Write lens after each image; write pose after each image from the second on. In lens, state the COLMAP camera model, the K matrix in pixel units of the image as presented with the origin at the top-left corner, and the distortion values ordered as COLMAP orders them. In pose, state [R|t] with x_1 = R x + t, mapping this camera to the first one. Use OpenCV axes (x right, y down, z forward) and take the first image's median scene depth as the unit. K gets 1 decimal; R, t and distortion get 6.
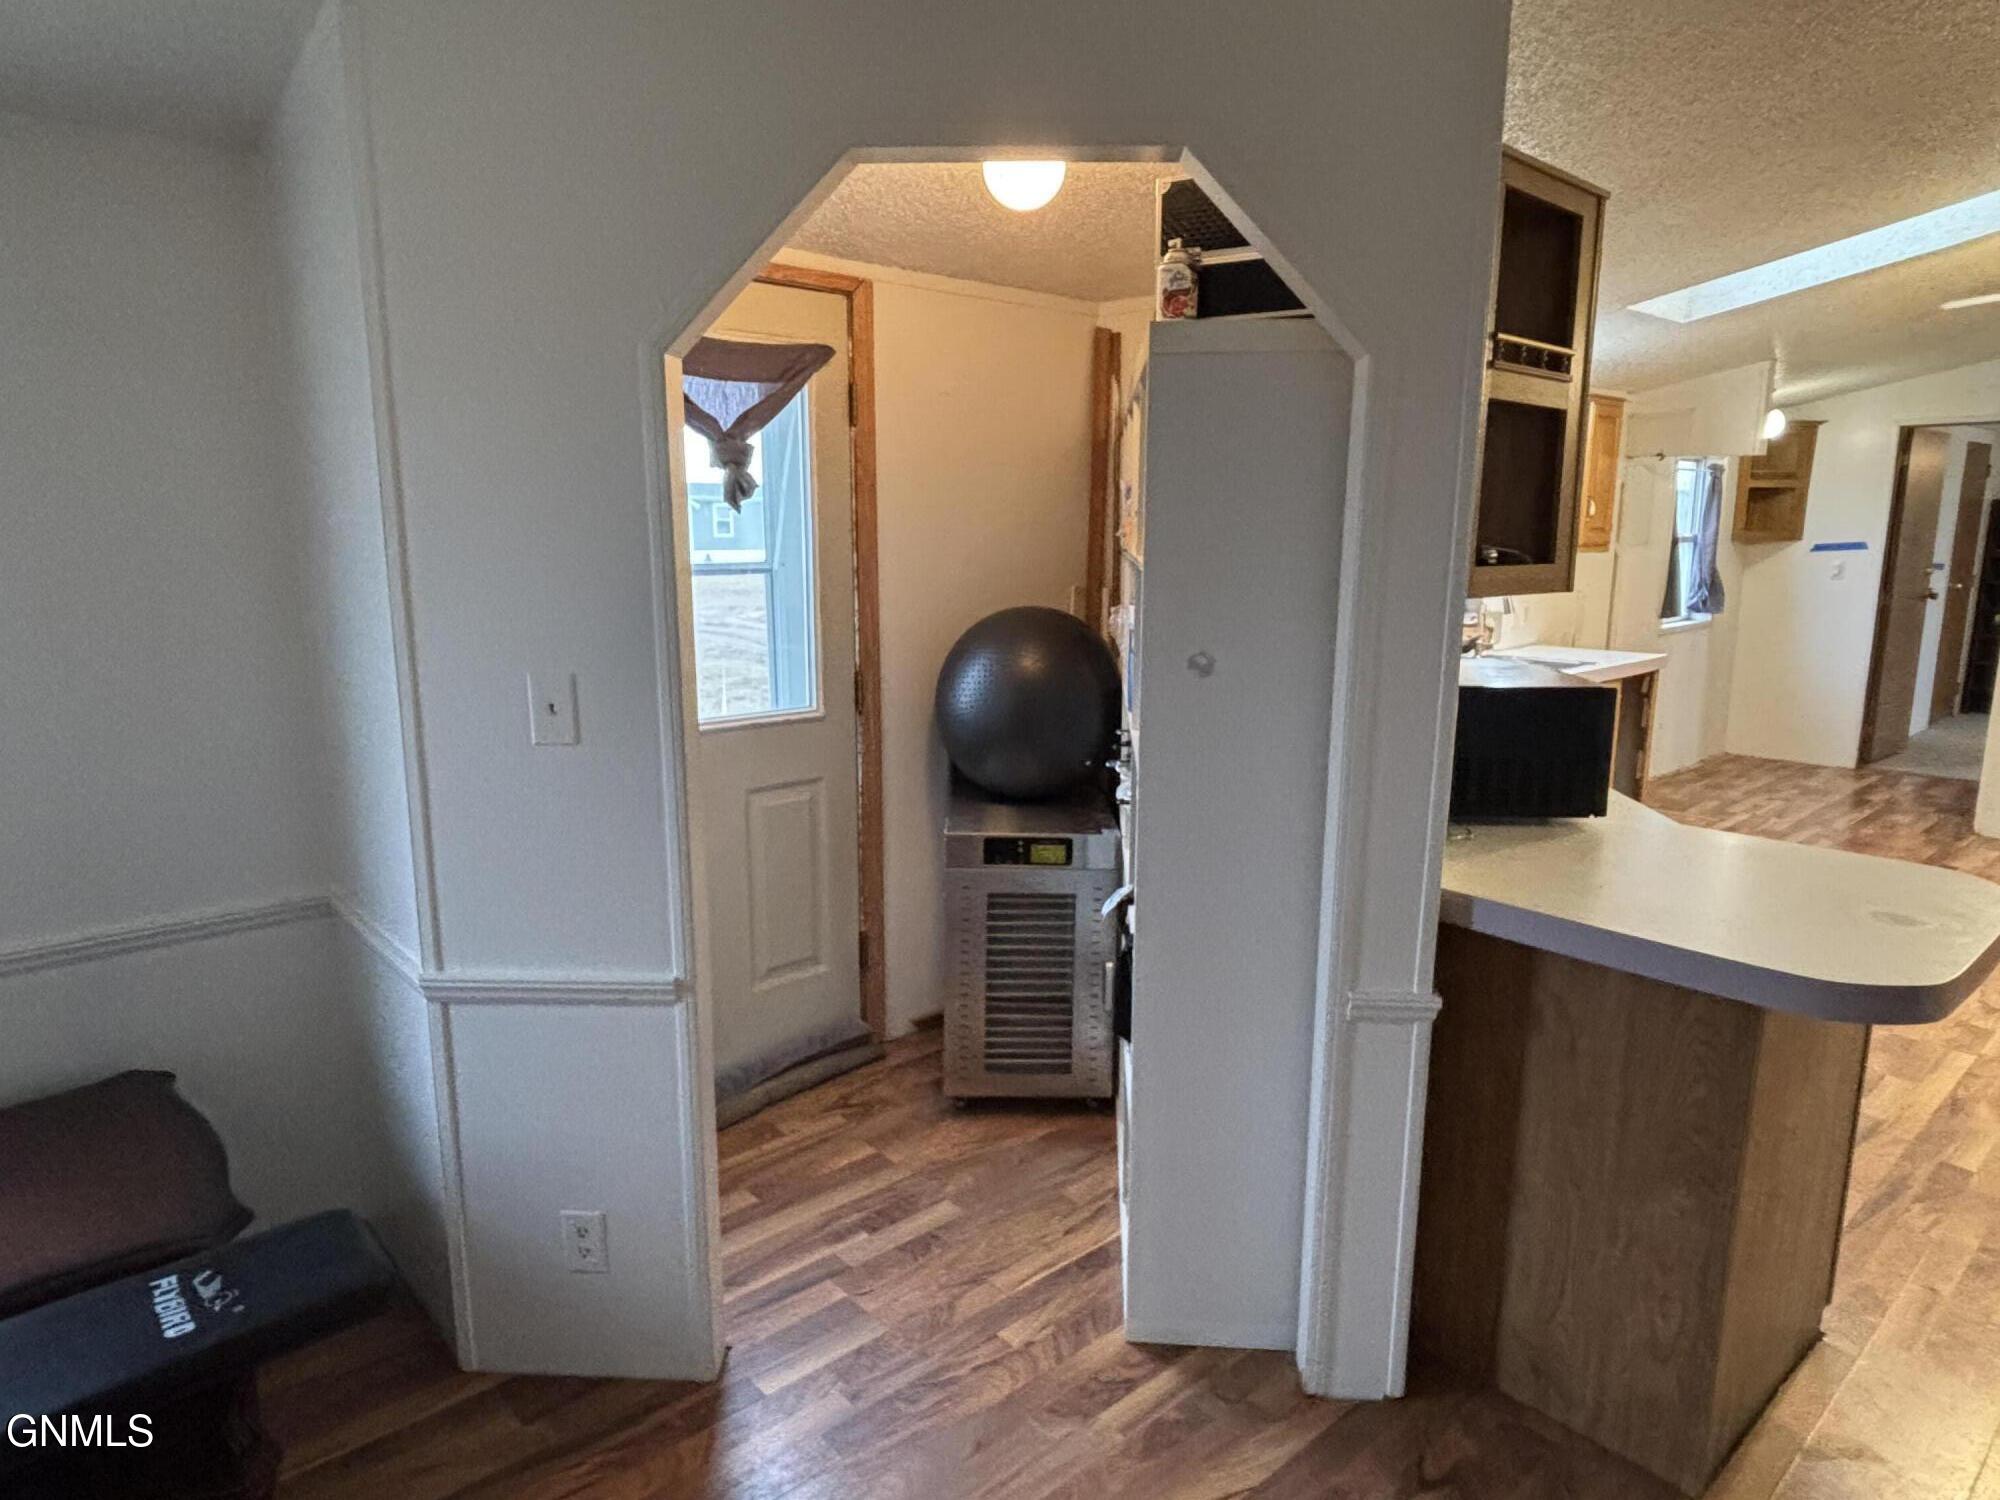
lens RADIAL K [[1162.5, 0, 993.2], [0, 1162.5, 753.0], [0, 0, 1]] dist [-0.005364, -0.002311]
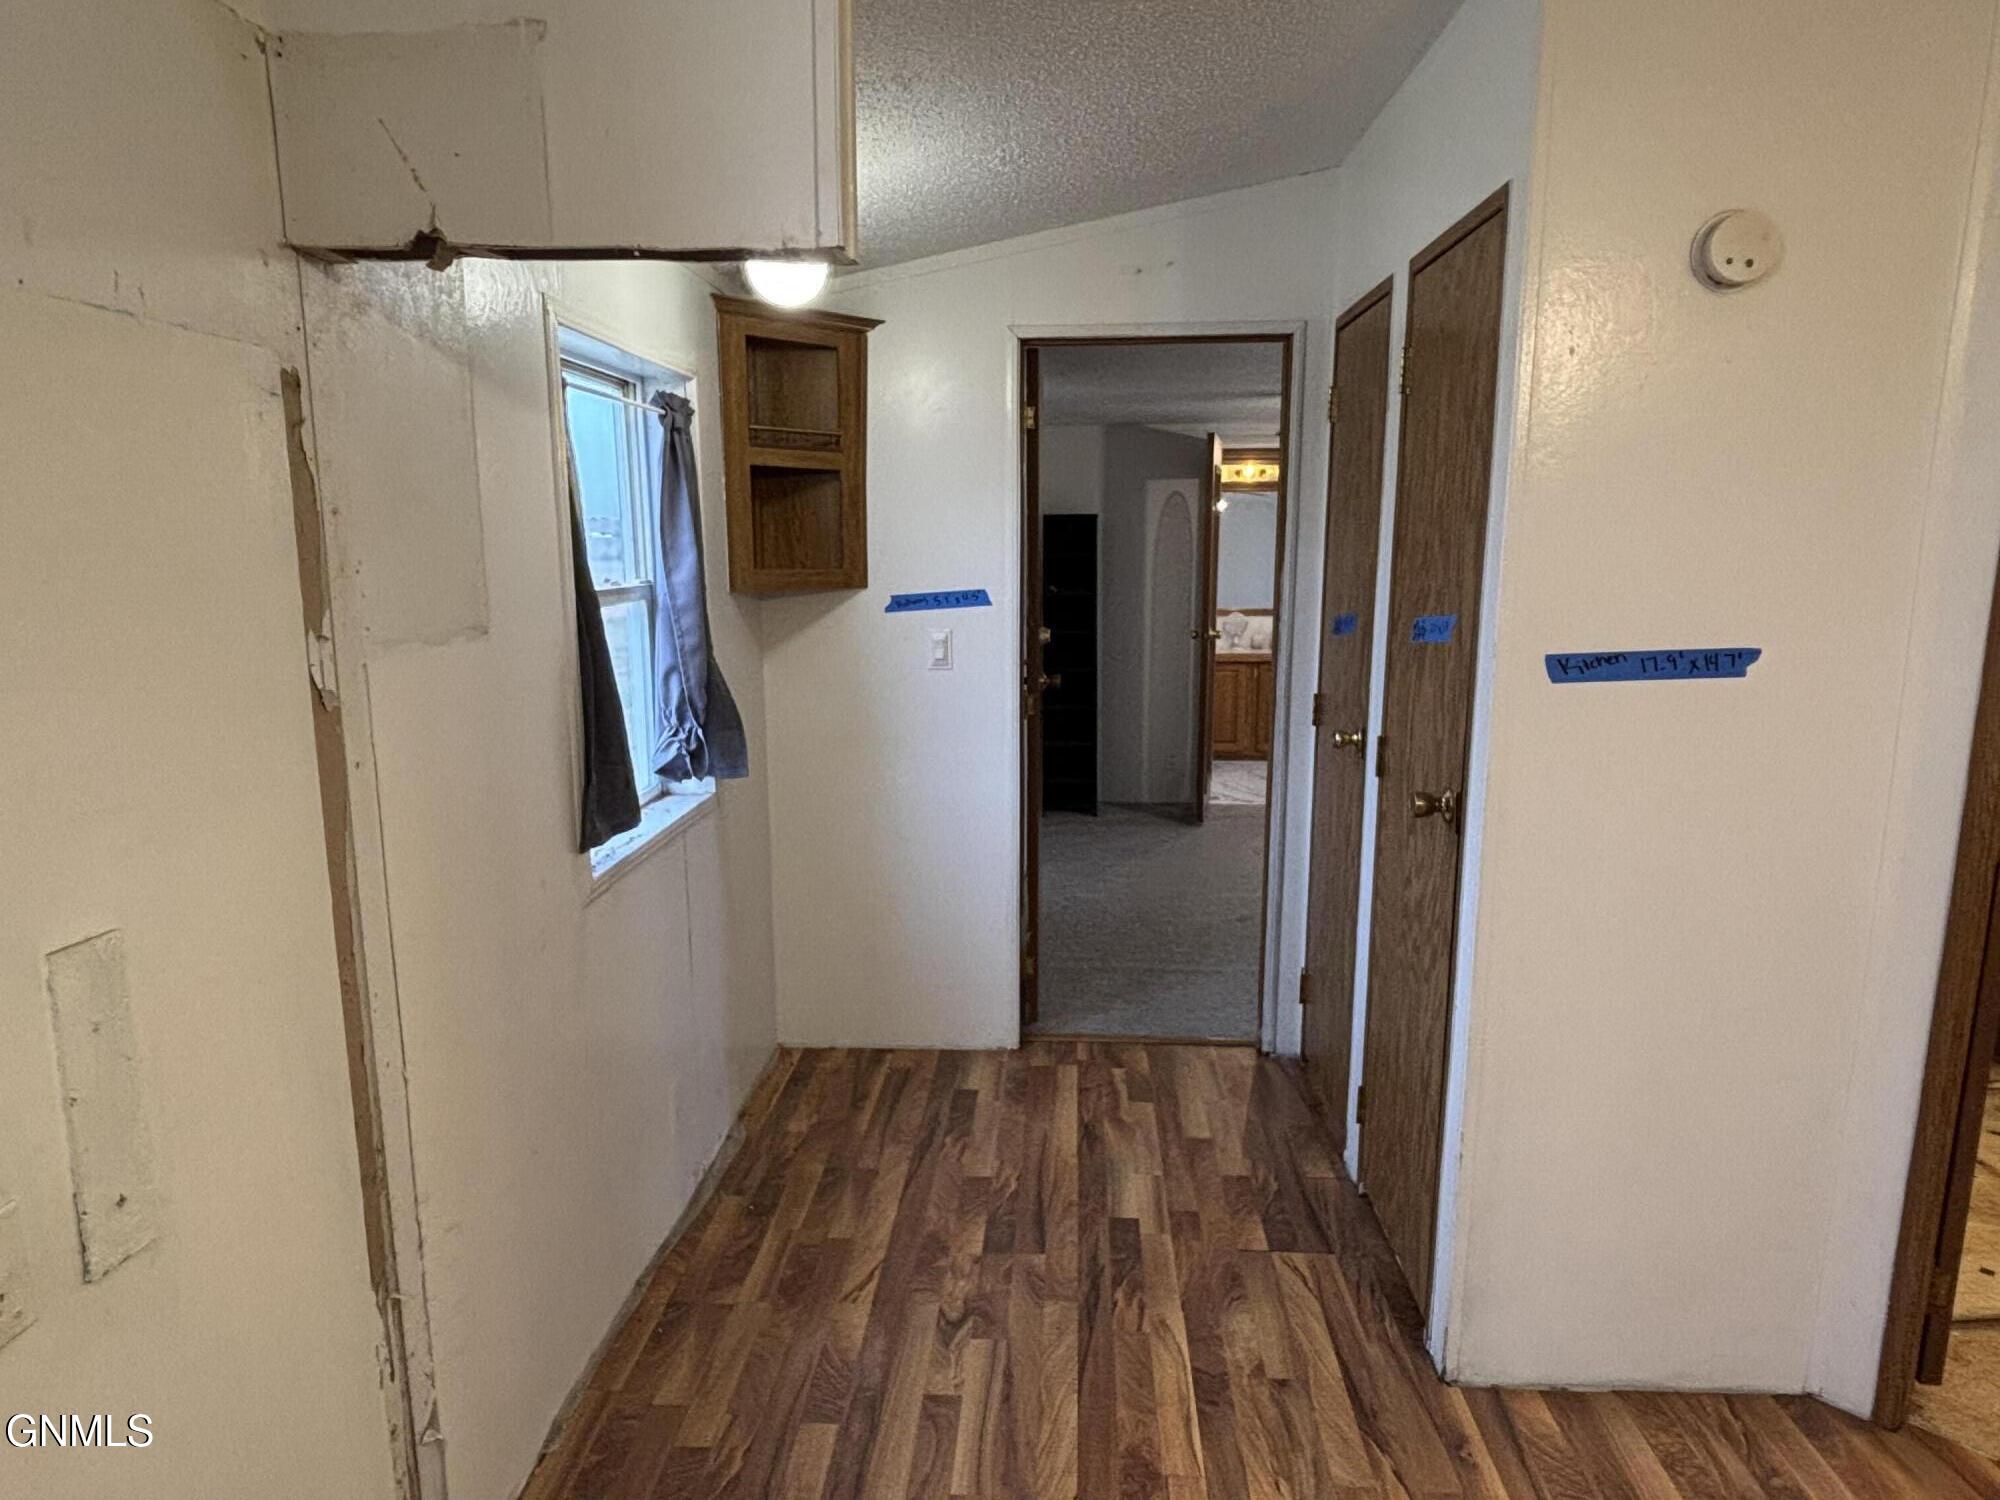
lens RADIAL K [[1162.5, 0, 1001.8], [0, 1162.5, 750.4], [0, 0, 1]] dist [-0.005364, -0.002311]
pose [[0.697955, -0.127344, 0.704729, 0.409542], [0.133341, 0.989963, 0.046826, -0.135741], [-0.703619, 0.061287, 0.707930, 0.650502]]
